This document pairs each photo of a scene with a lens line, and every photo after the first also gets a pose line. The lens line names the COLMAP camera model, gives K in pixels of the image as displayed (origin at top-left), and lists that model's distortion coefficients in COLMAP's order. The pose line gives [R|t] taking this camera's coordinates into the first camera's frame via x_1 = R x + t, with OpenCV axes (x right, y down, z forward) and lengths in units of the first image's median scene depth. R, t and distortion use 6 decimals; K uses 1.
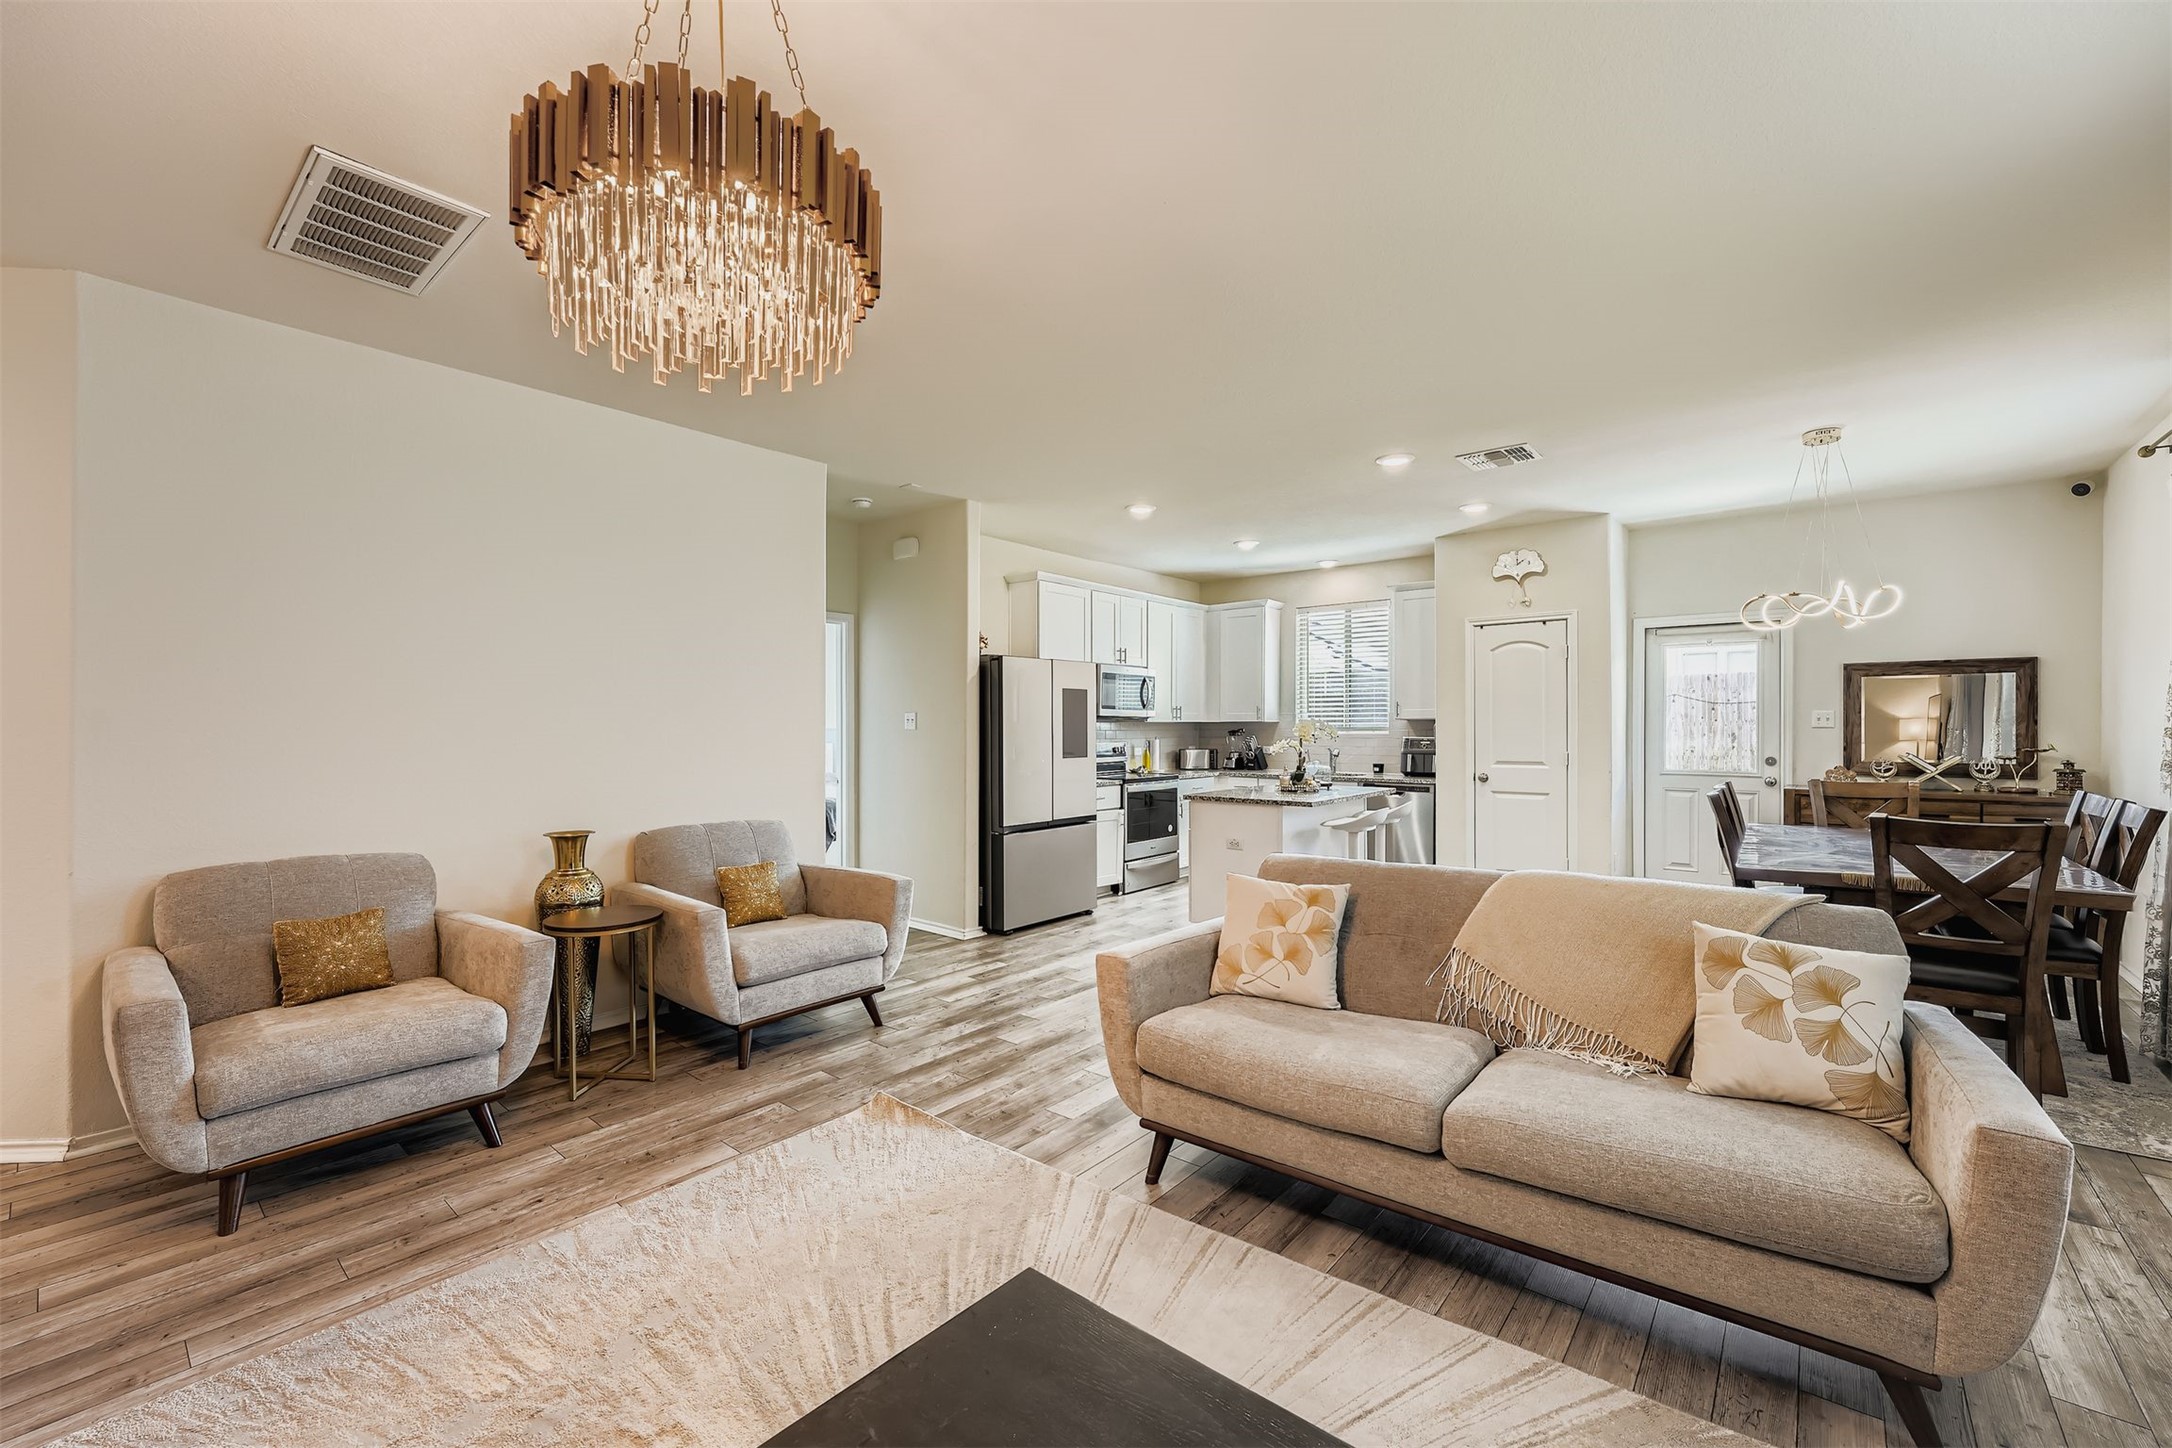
lens RADIAL K [[885.6, 0, 1078.9], [0, 885.6, 725.0], [0, 0, 1]] dist [-0.002226, 0.000064]
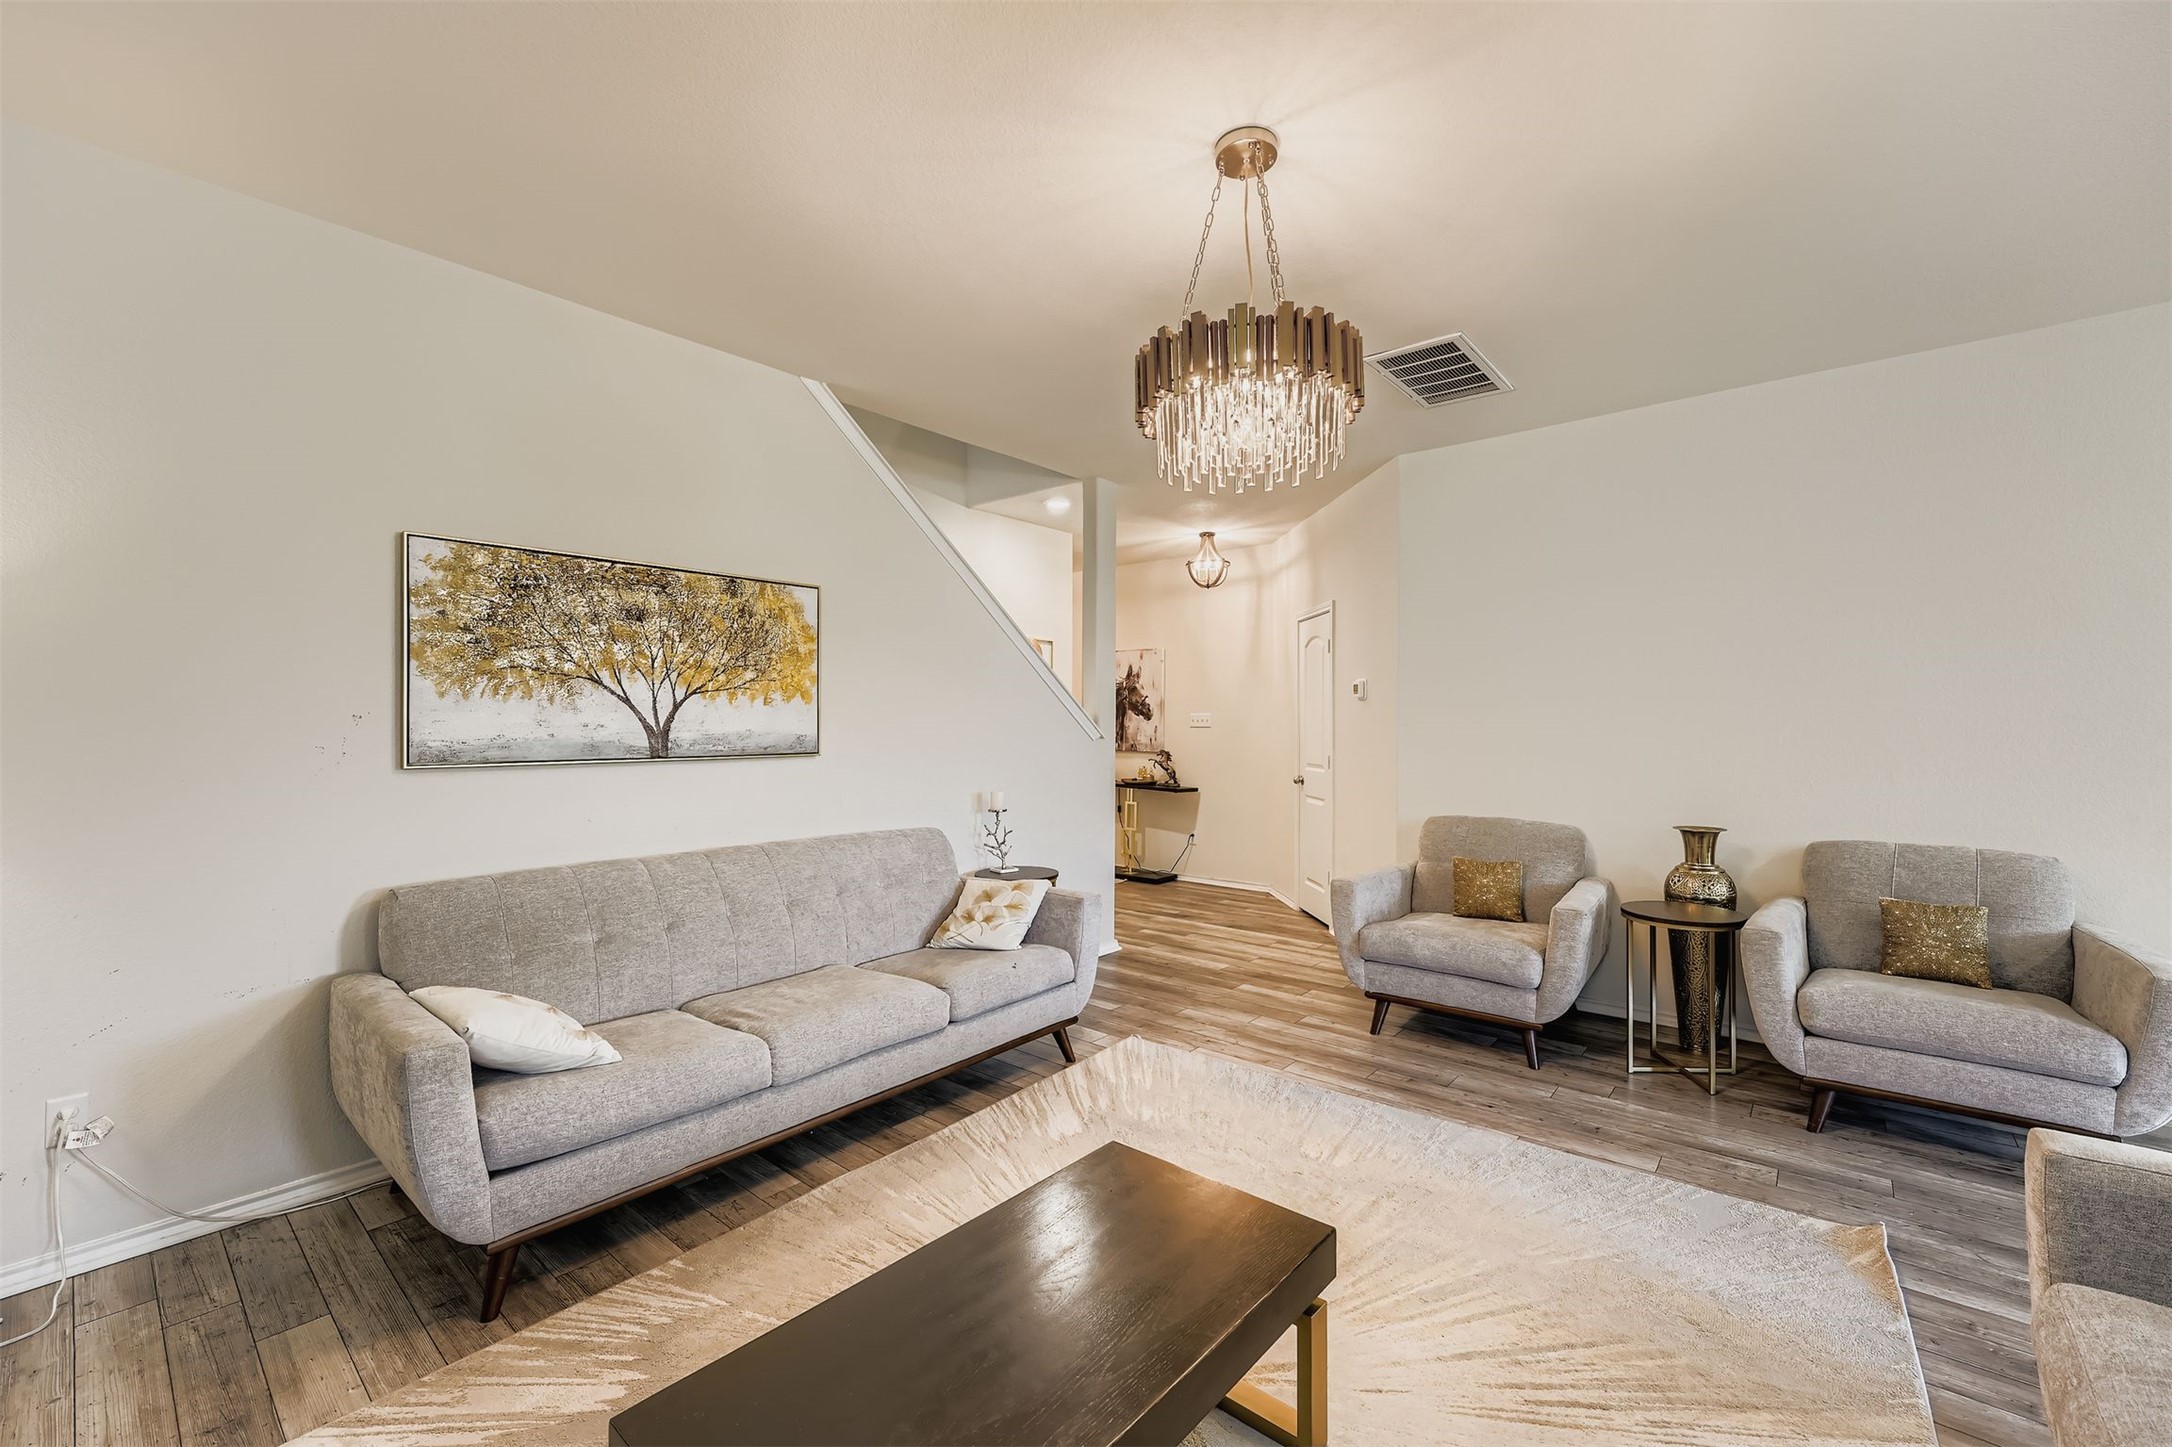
lens RADIAL K [[885.6, 0, 1087.1], [0, 885.6, 722.7], [0, 0, 1]] dist [-0.002226, 0.000064]
pose [[0.005866, -0.002071, -0.999981, 0.558951], [0.003287, 0.999992, -0.002052, 0.001524], [0.999977, -0.003275, 0.005873, 0.384130]]
